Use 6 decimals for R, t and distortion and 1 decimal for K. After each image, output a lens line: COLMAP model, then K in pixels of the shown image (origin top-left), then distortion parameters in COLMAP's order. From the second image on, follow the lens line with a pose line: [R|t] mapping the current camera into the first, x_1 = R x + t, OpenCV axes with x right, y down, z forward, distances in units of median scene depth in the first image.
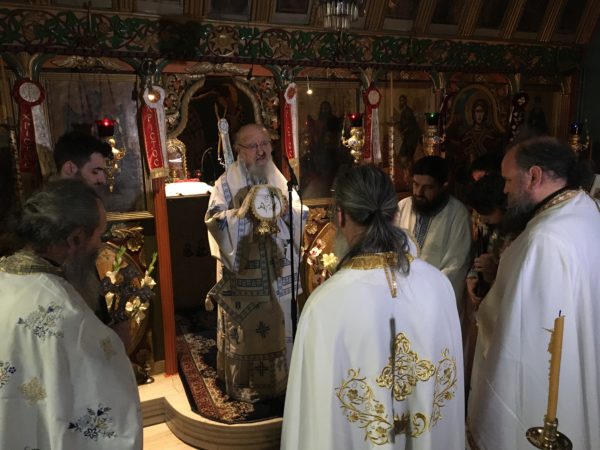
lens RADIAL K [[505.3, 0, 305.2], [0, 505.3, 226.1], [0, 0, 1]] dist [0.049254, -0.075002]
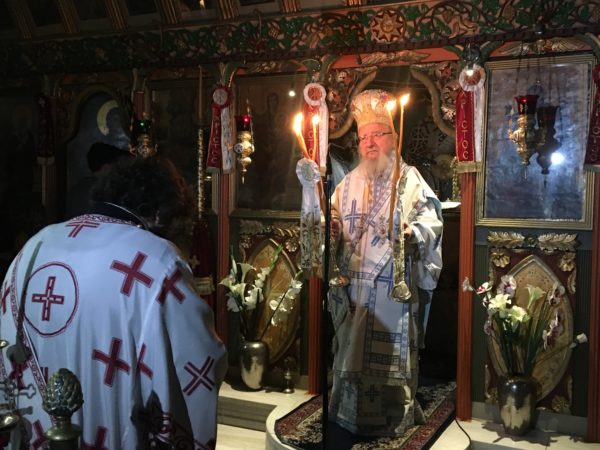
lens RADIAL K [[652.7, 0, 297.3], [0, 652.7, 229.3], [0, 0, 1]] dist [0.033873, 0.000000]
pose [[0.643914, 0.083046, -0.760578, 0.619845], [-0.155707, 0.987512, -0.024000, 0.034963], [0.749086, 0.133881, 0.648803, 0.188484]]
